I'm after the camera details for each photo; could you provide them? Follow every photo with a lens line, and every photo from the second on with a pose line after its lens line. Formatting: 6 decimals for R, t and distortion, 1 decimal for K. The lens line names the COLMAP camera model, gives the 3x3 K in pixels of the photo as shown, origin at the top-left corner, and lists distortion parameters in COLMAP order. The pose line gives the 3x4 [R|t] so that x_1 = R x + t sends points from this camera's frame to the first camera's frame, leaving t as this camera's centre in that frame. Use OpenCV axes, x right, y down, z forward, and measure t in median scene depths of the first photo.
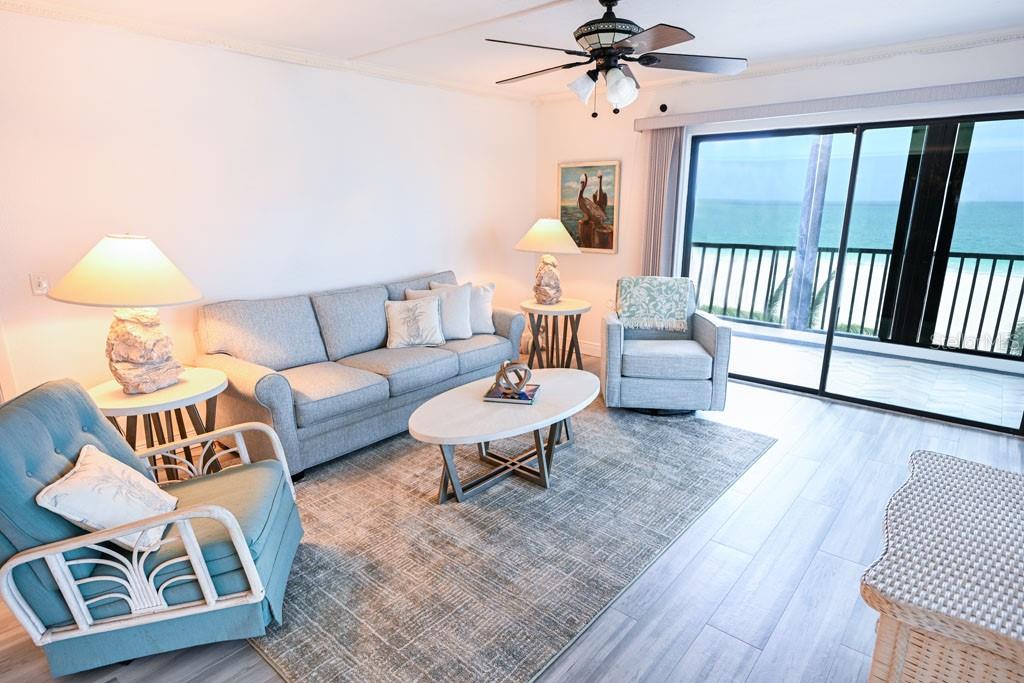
lens RADIAL K [[554.1, 0, 512.0], [0, 554.1, 341.5], [0, 0, 1]] dist [0.000913, 0.000287]
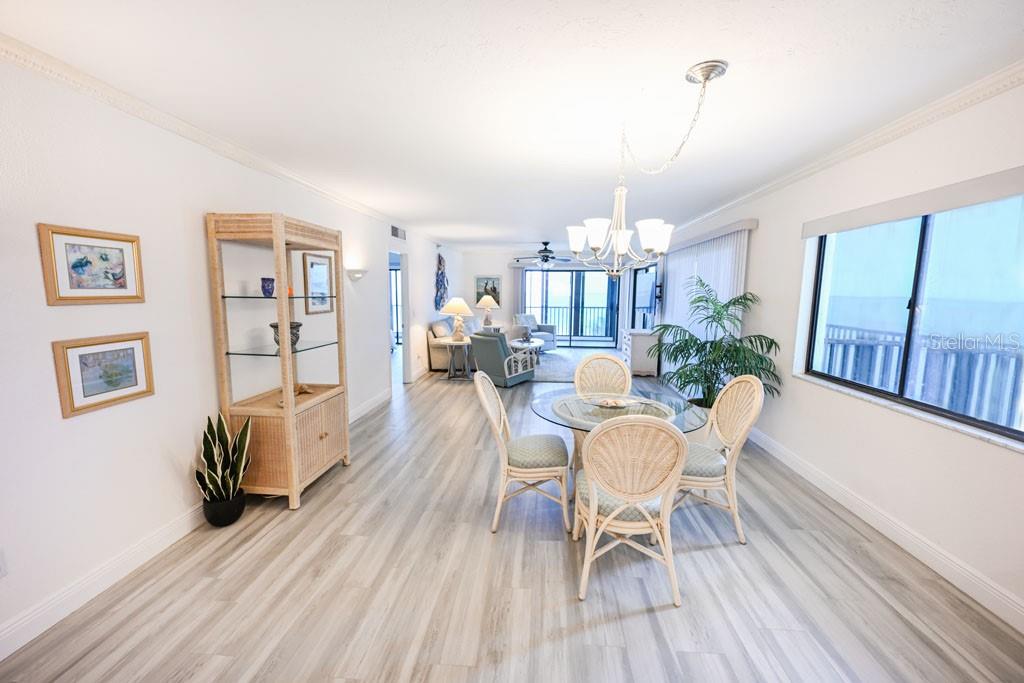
lens RADIAL K [[402.5, 0, 512.0], [0, 402.5, 341.5], [0, 0, 1]] dist [0.000296, 0.000019]
pose [[0.807806, -0.060520, 0.586334, -1.018299], [0.131825, 0.988069, -0.079633, 0.184536], [-0.574519, 0.141621, 0.806146, -0.679993]]
